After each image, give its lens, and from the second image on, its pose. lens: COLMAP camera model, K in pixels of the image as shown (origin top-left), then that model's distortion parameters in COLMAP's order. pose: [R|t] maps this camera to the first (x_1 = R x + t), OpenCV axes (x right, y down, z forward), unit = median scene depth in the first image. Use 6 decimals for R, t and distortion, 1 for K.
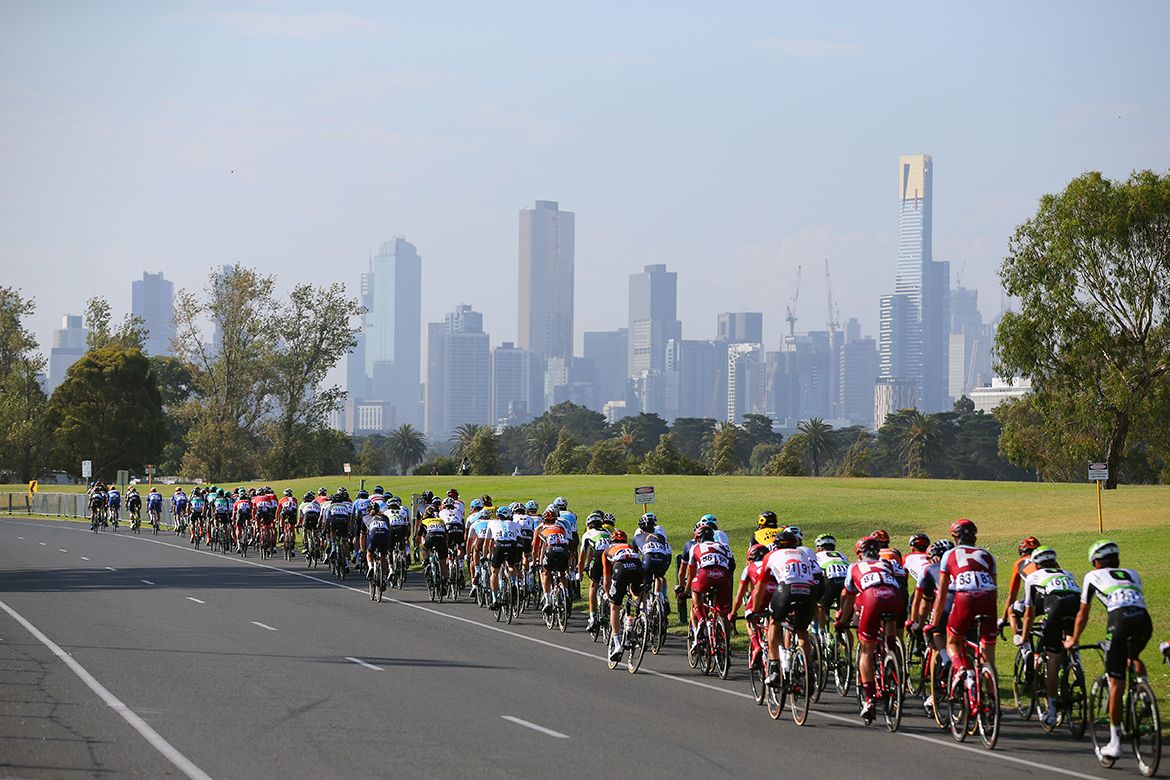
lens RADIAL K [[4384.3, 0, 585.0], [0, 4384.3, 389.9], [0, 0, 1]] dist [-0.268758, 0.000000]
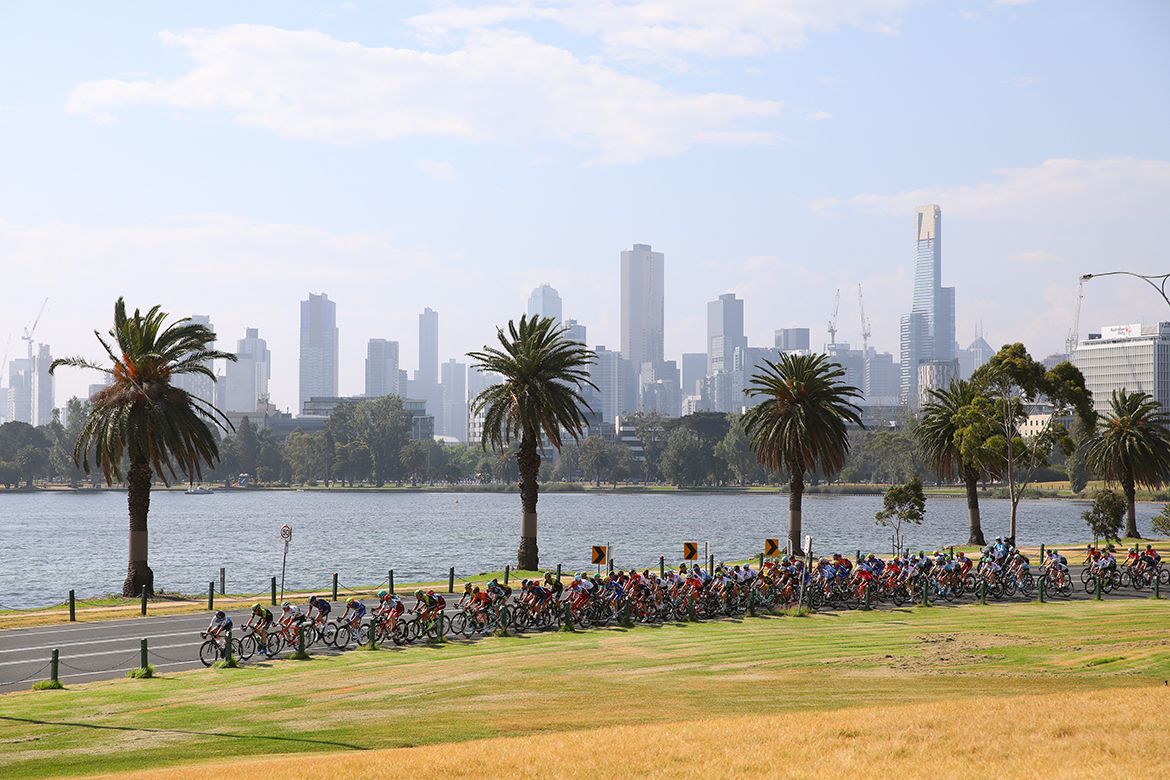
lens RADIAL K [[2355.9, 0, 584.4], [0, 2355.9, 390.2], [0, 0, 1]] dist [0.098992, 0.000000]
pose [[0.998491, -0.009043, -0.054174, 0.011637], [0.008573, 0.999924, -0.008894, 0.006341], [0.054250, 0.008417, 0.998492, 0.299153]]
